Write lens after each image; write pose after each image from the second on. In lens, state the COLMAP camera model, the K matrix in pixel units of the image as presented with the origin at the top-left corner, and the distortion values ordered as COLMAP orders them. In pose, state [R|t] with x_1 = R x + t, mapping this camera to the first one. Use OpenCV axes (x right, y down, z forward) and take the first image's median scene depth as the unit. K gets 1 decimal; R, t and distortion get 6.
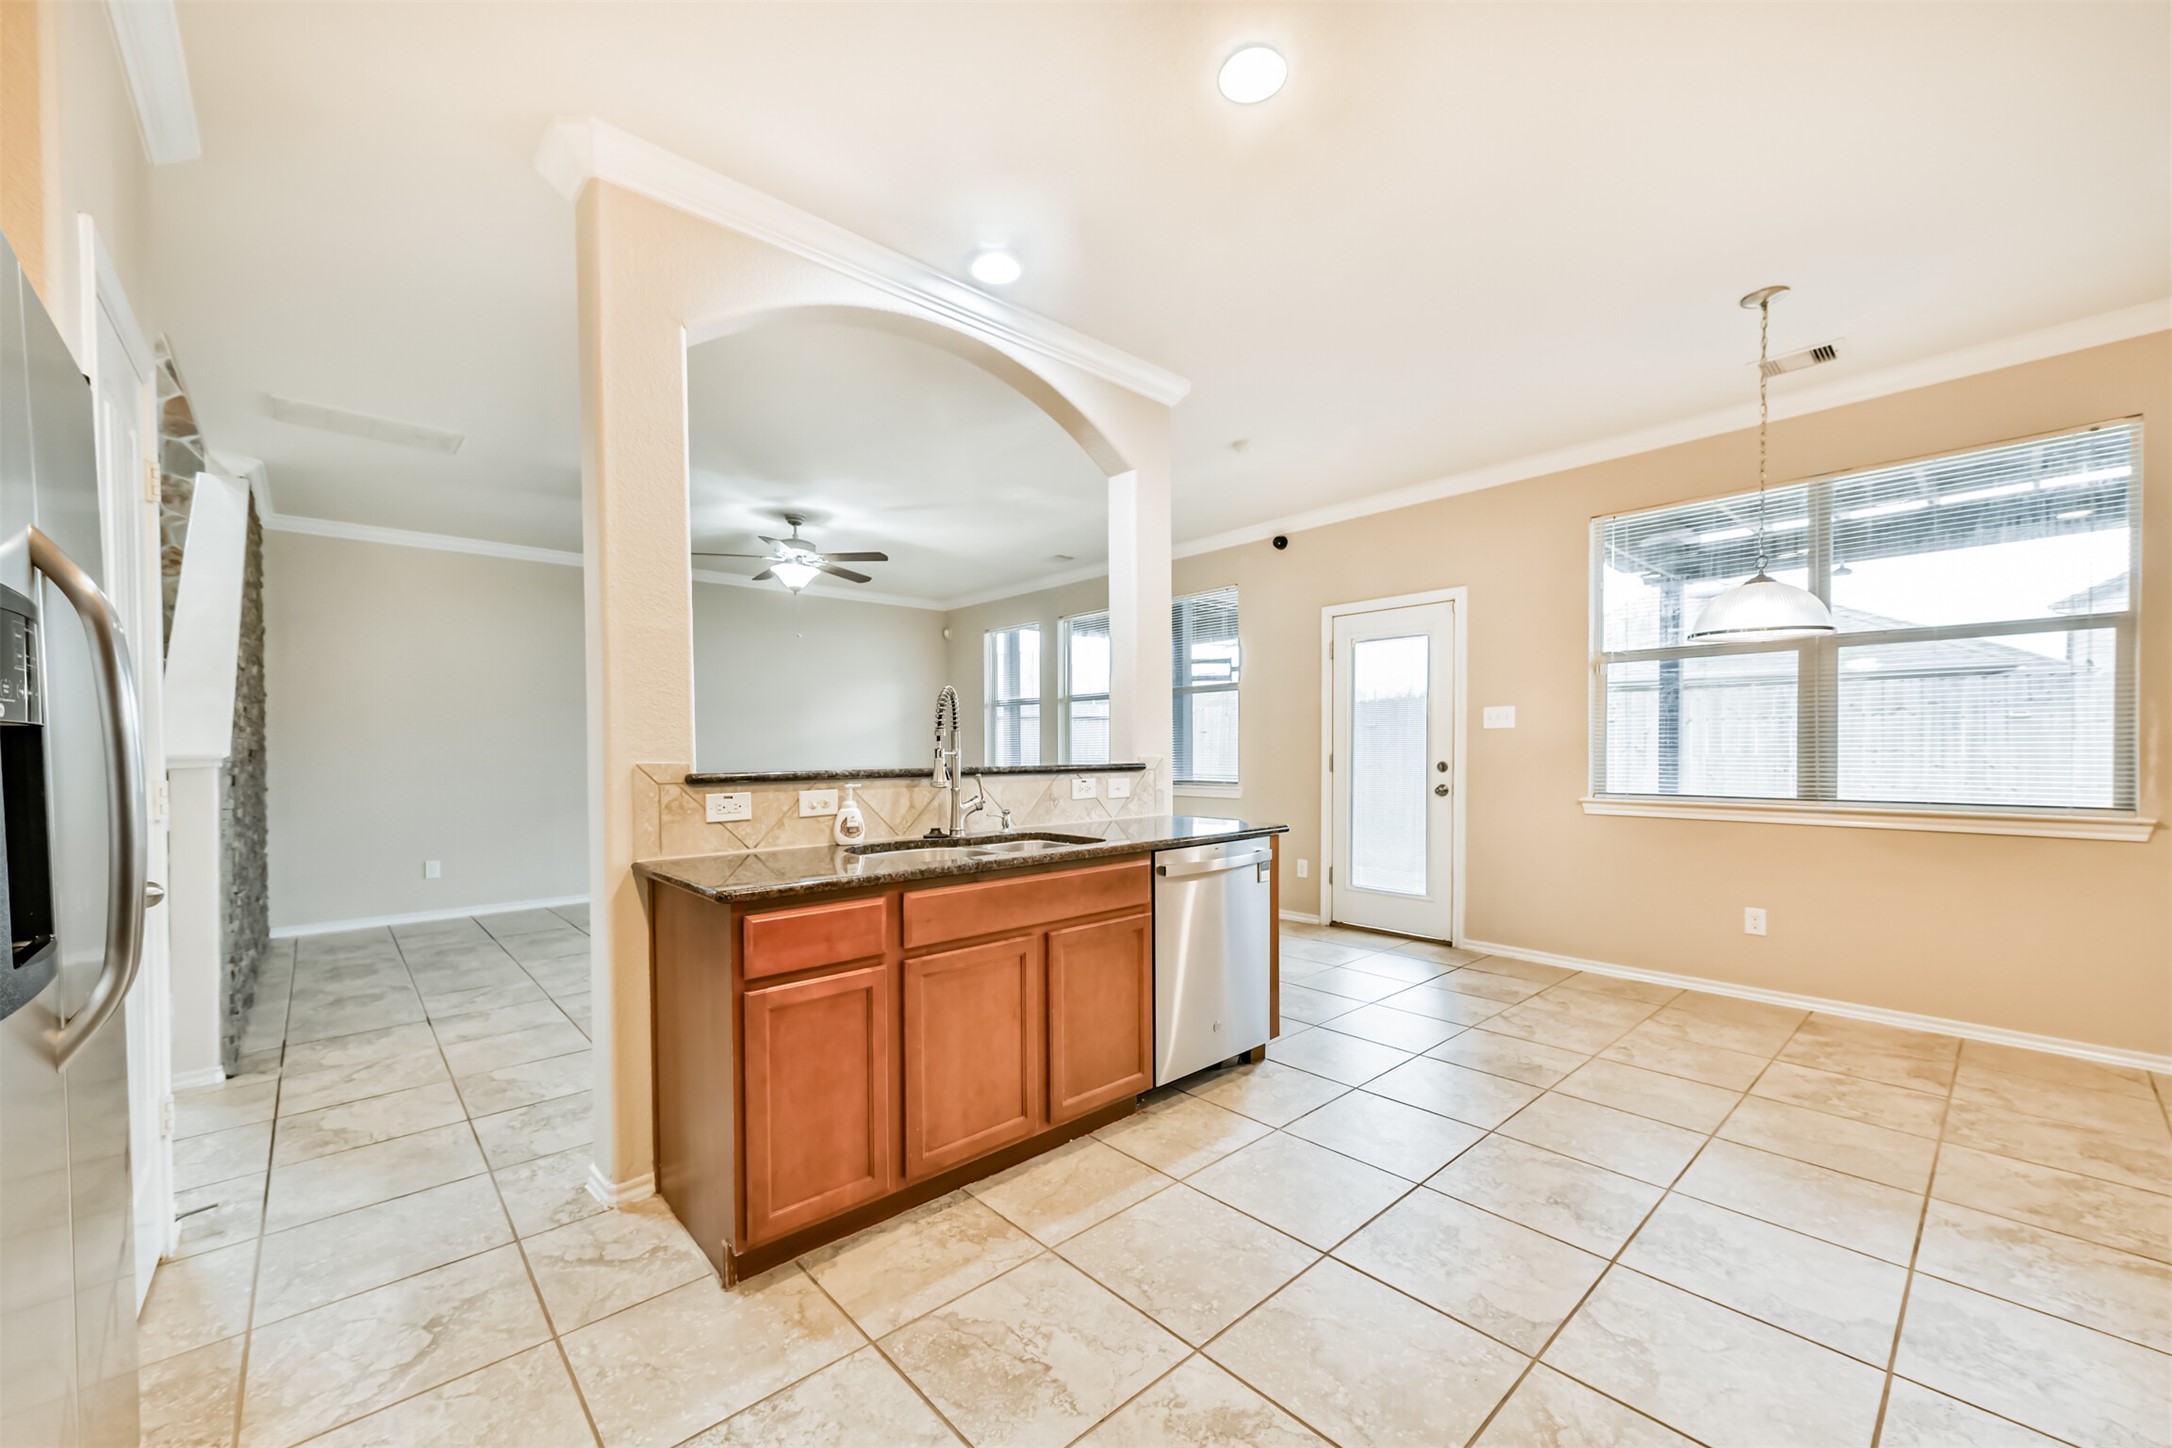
lens RADIAL K [[852.1, 0, 1090.9], [0, 852.1, 752.5], [0, 0, 1]] dist [0.004489, -0.000644]
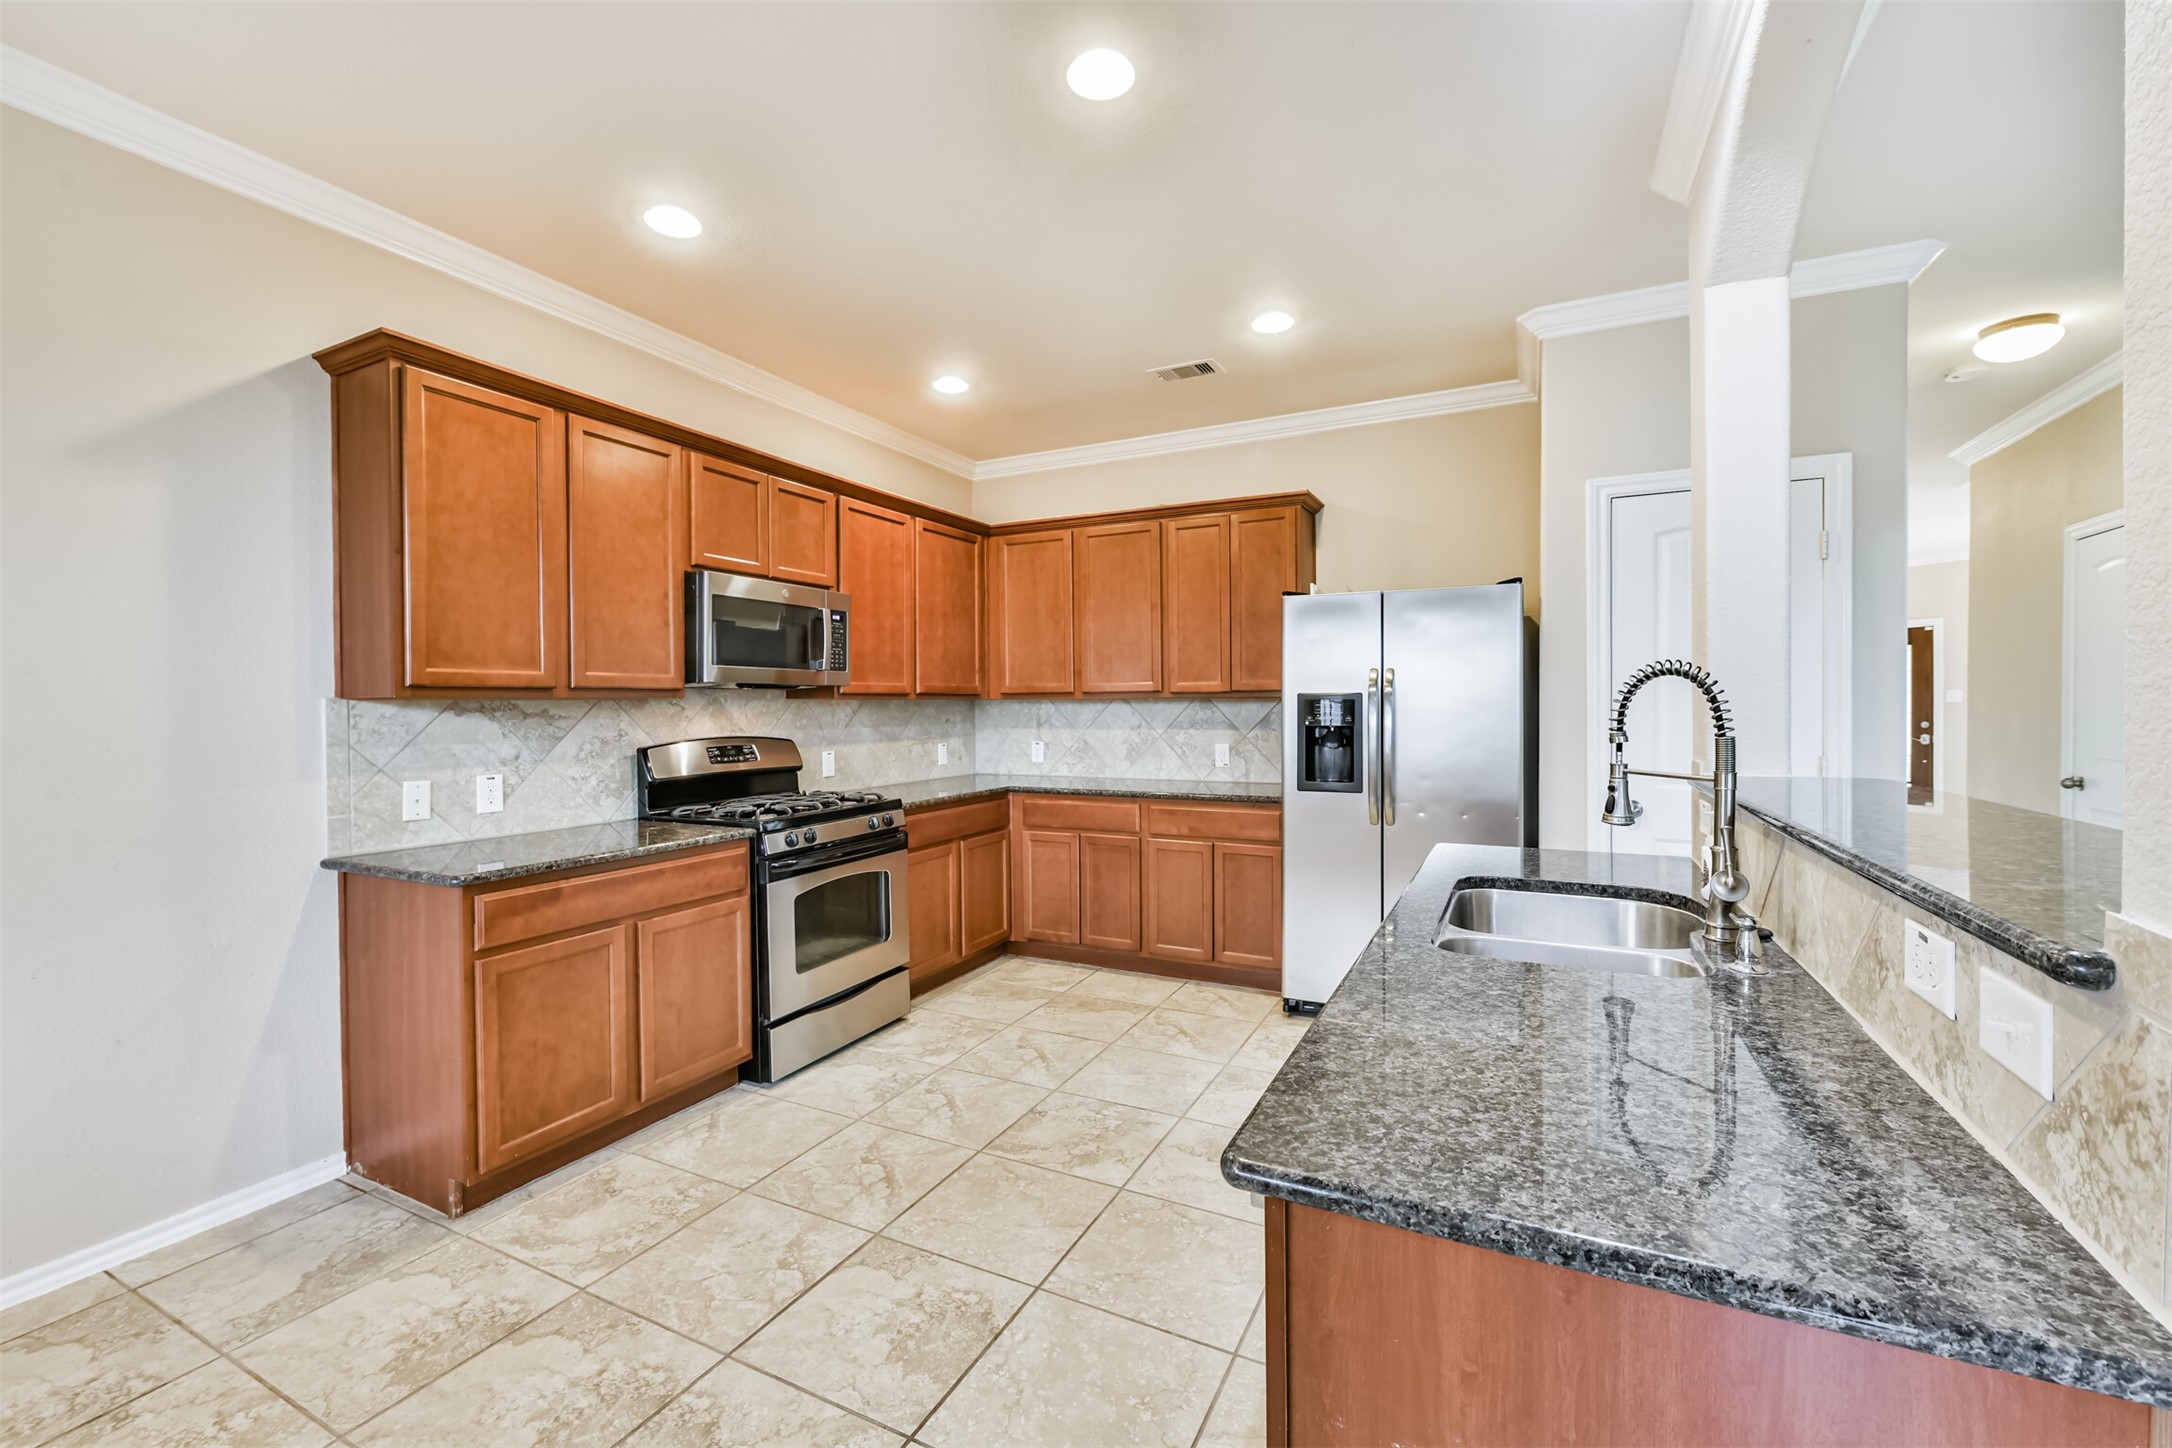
lens RADIAL K [[903.9, 0, 1075.8], [0, 903.9, 717.5], [0, 0, 1]] dist [-0.004702, -0.000878]
pose [[-0.938680, 0.016918, -0.344374, 0.633864], [0.009364, 0.999678, 0.023586, -0.085195], [0.344662, 0.018914, -0.938536, 2.157786]]
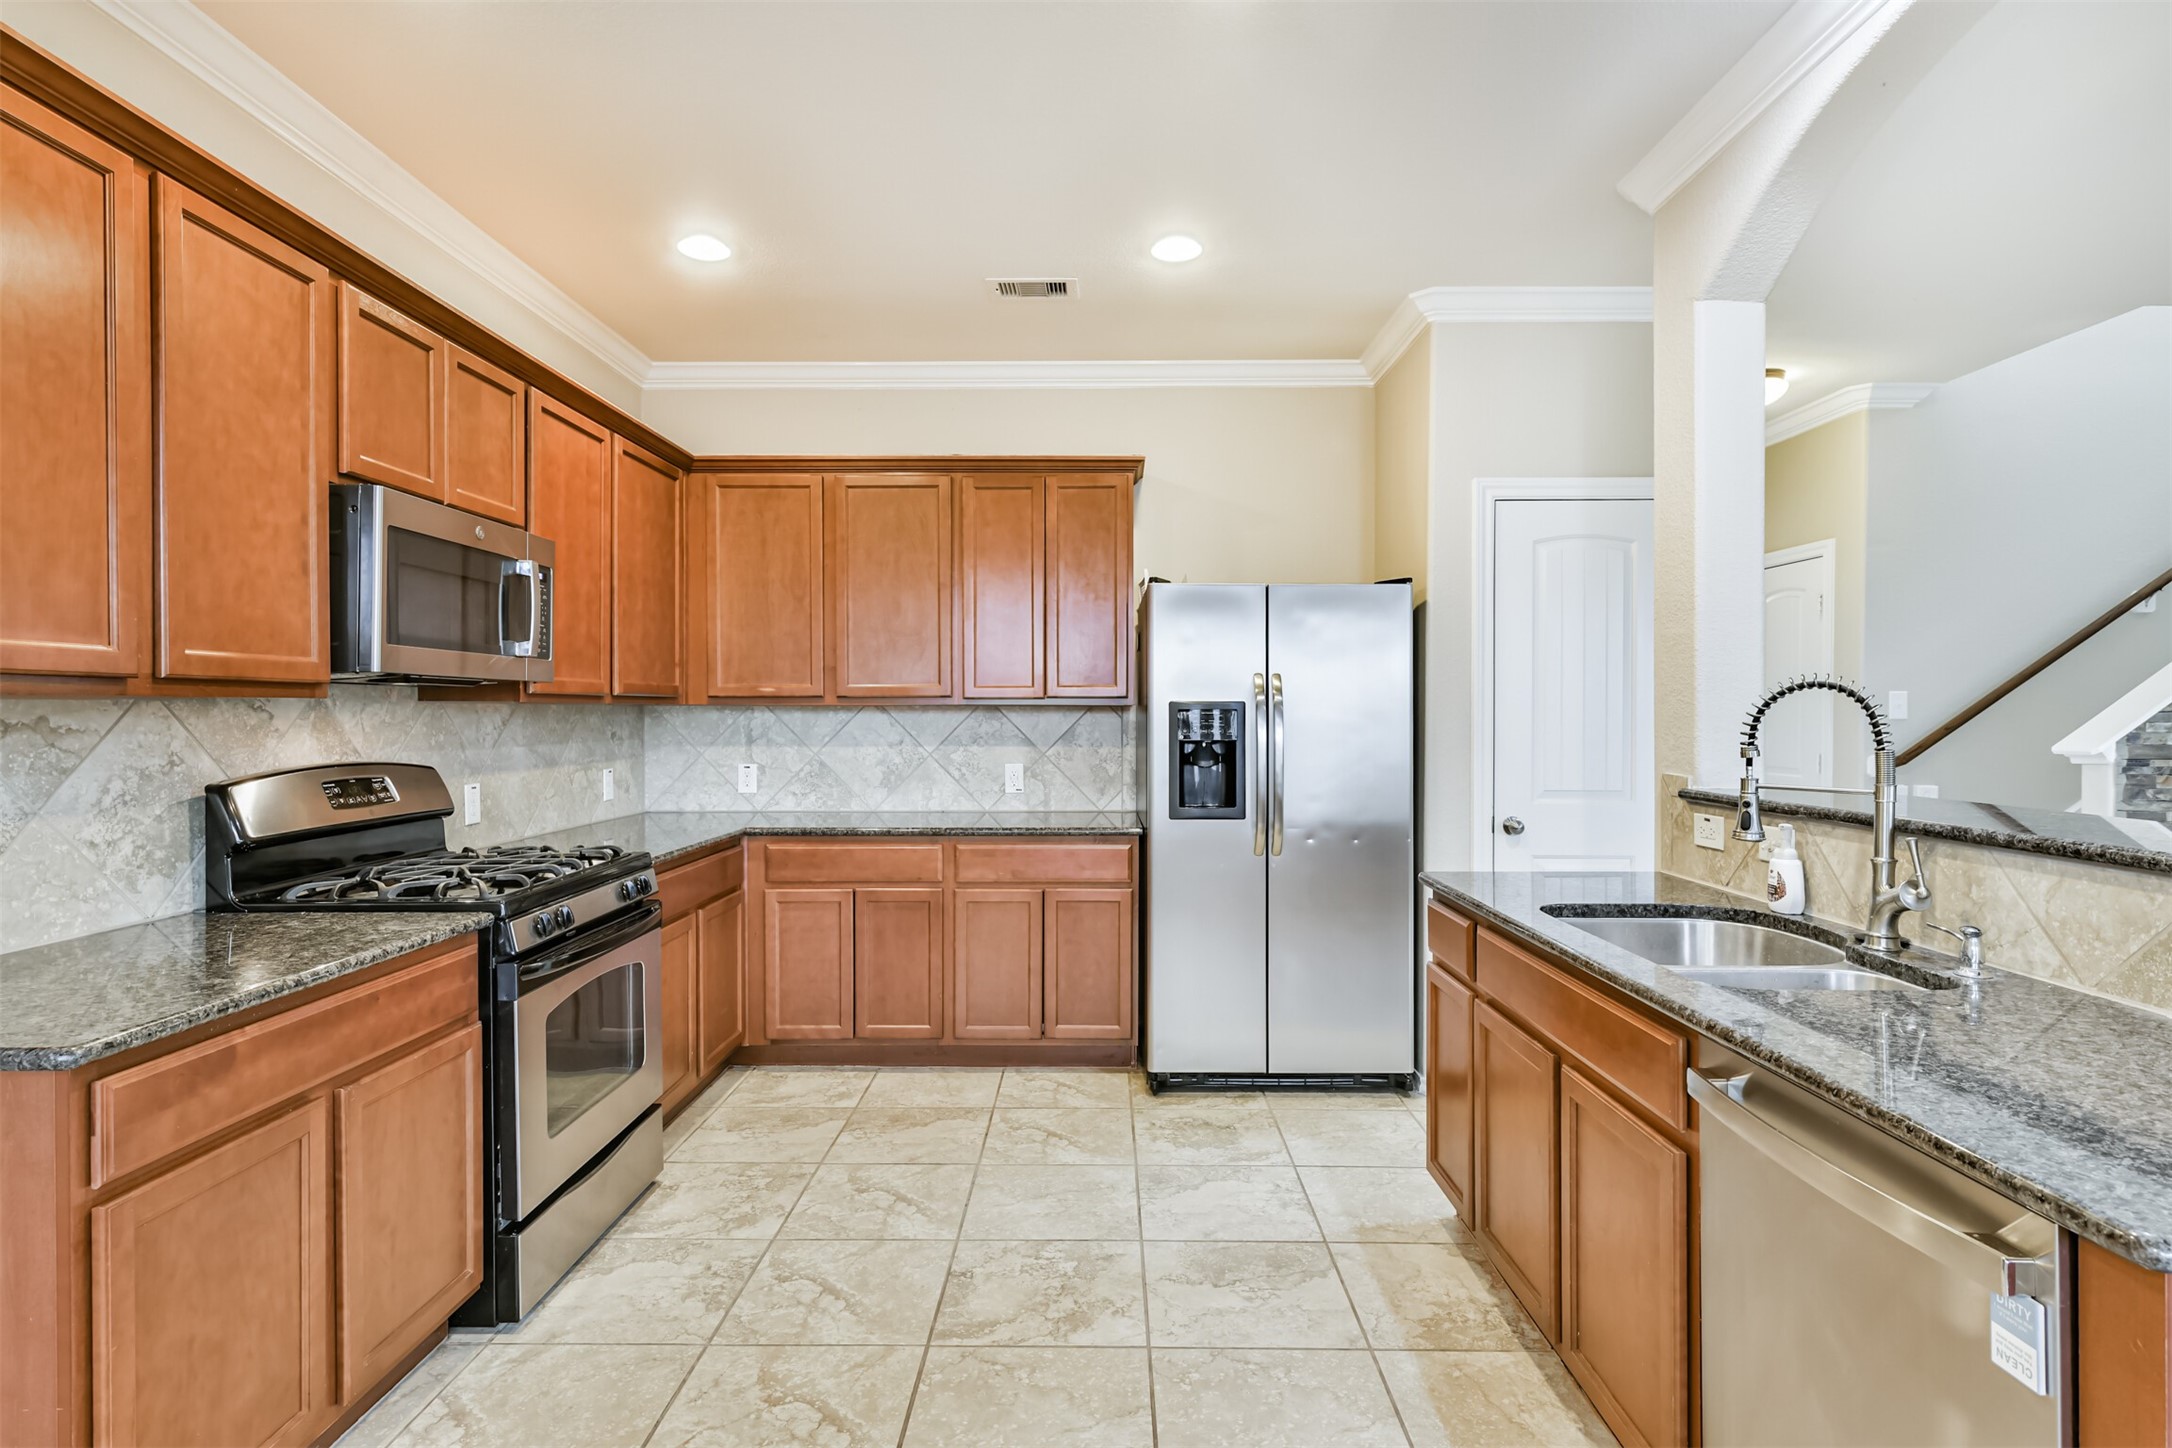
lens RADIAL K [[1128.3, 0, 1090.7], [0, 1128.3, 724.3], [0, 0, 1]] dist [0.007428, -0.002029]
pose [[-0.687600, 0.013544, -0.725963, 1.090725], [-0.001999, 0.999787, 0.020545, -0.087444], [0.726087, 0.015578, -0.687426, 1.757917]]
